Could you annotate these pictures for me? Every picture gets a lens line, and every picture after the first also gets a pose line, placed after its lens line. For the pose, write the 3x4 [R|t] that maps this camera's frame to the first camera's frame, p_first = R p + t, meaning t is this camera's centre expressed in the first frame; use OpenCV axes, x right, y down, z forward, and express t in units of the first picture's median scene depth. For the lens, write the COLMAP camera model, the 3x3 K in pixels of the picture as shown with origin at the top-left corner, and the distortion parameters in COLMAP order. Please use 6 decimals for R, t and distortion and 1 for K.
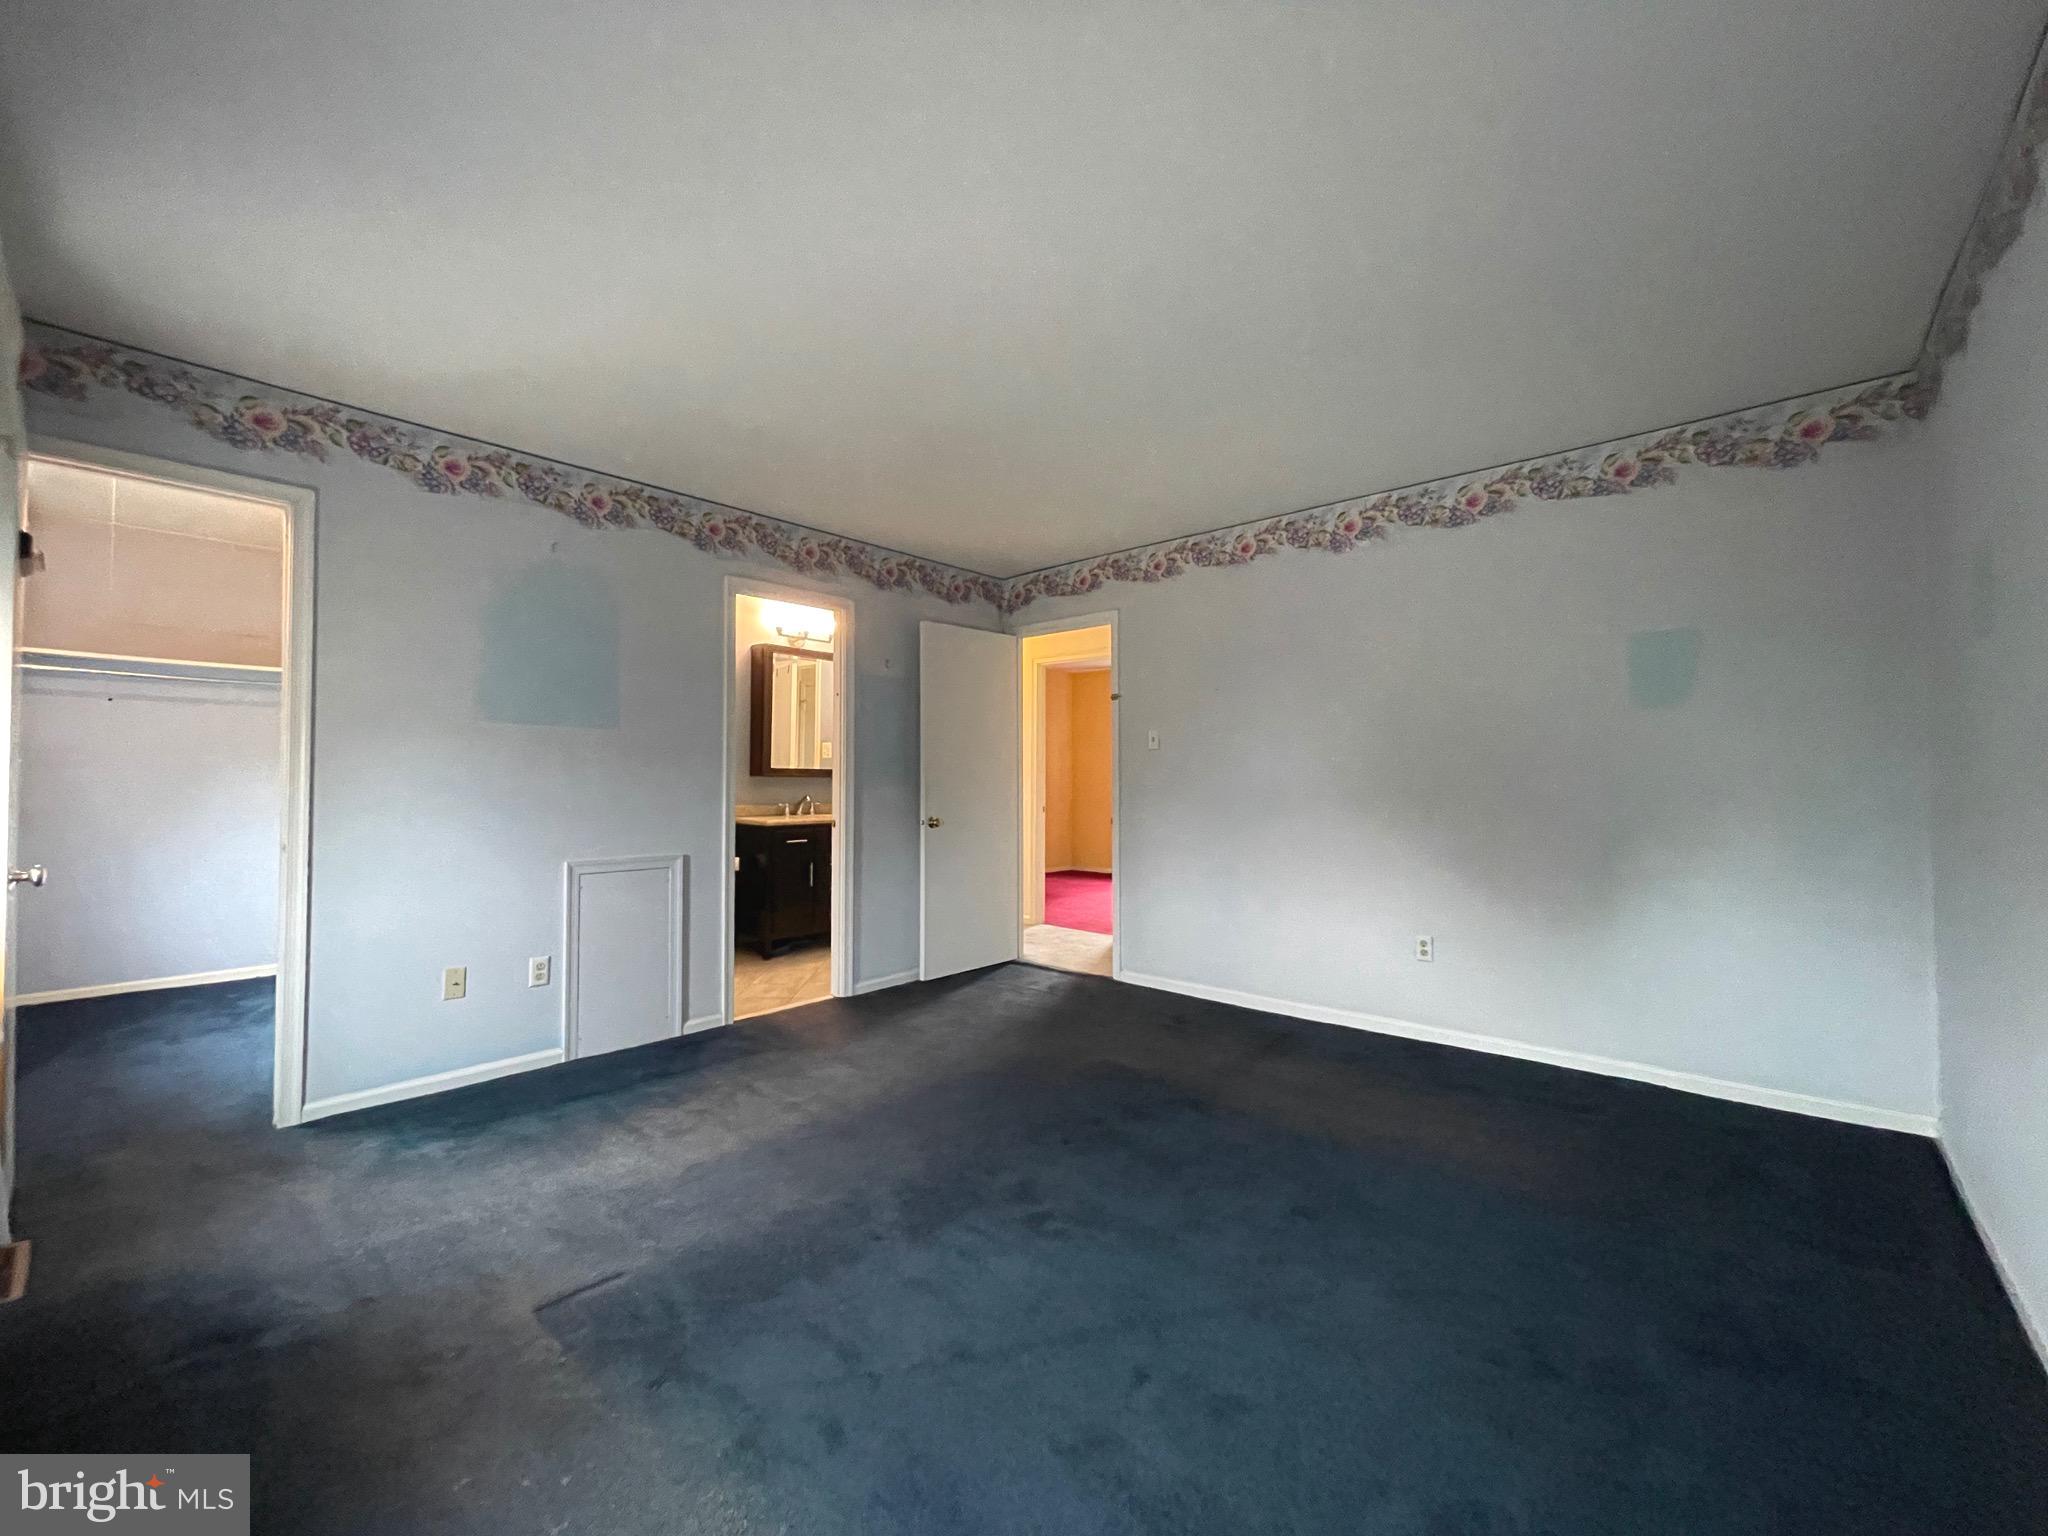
lens RADIAL K [[829.8, 0, 1024.0], [0, 829.8, 755.2], [0, 0, 1]] dist [0.000557, -0.000117]
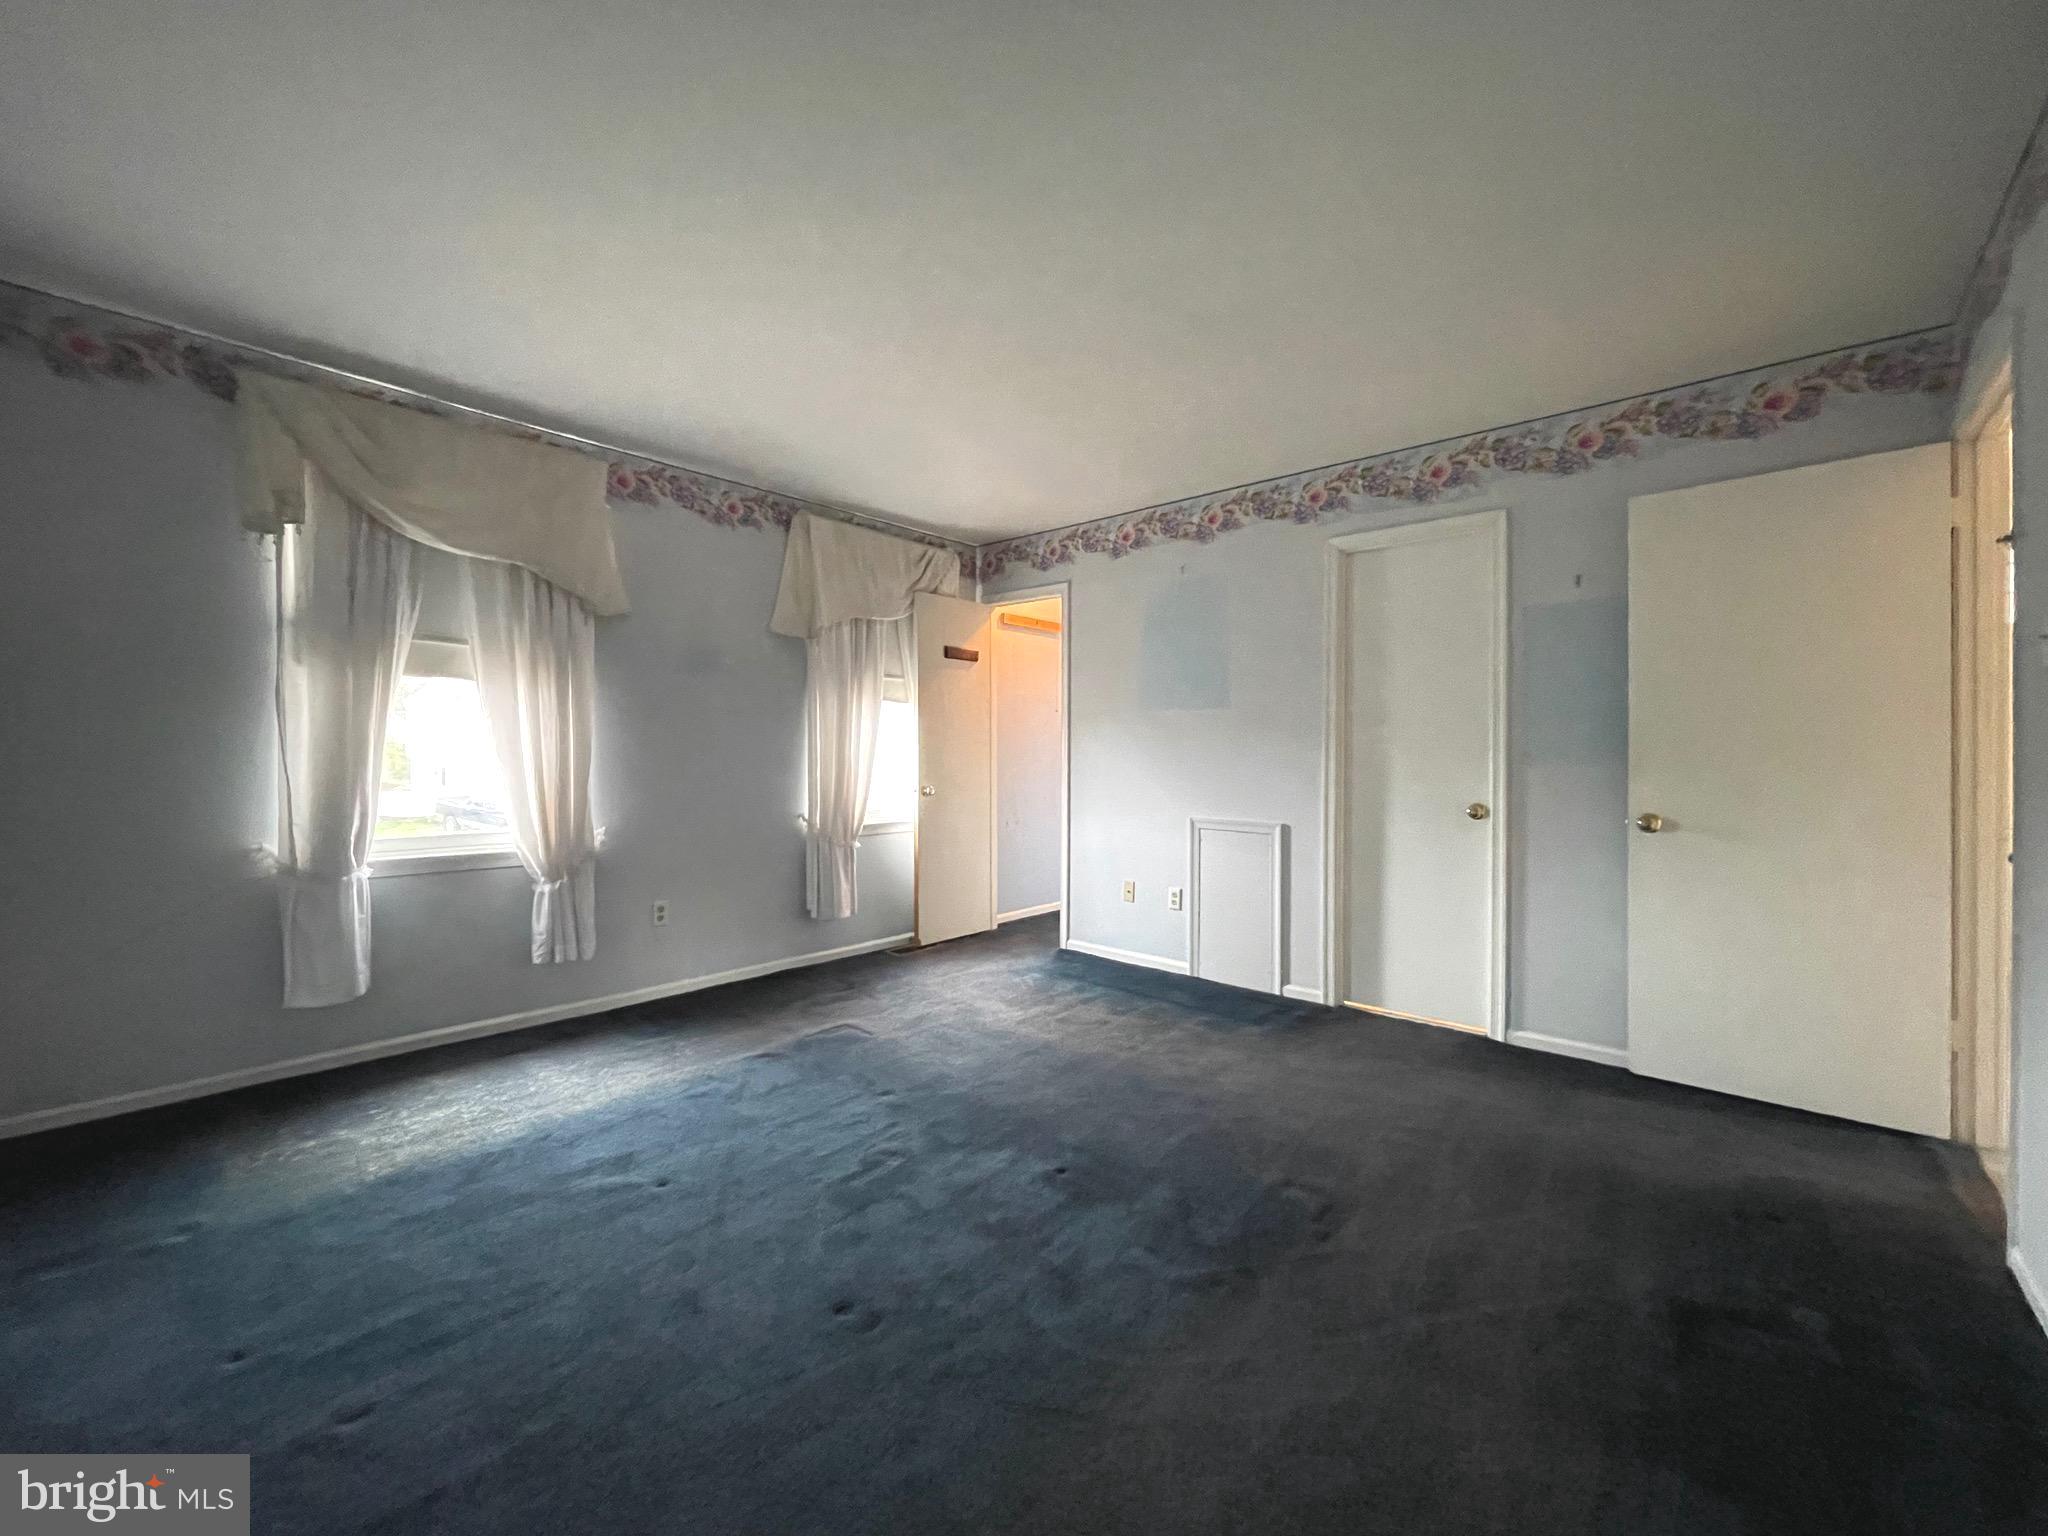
lens RADIAL K [[829.8, 0, 1024.0], [0, 829.8, 755.2], [0, 0, 1]] dist [0.000557, -0.000117]
pose [[-0.005317, -0.002007, -0.999984, 0.722363], [0.022556, 0.999743, -0.002126, 0.032374], [0.999731, -0.022567, -0.005271, 0.775940]]
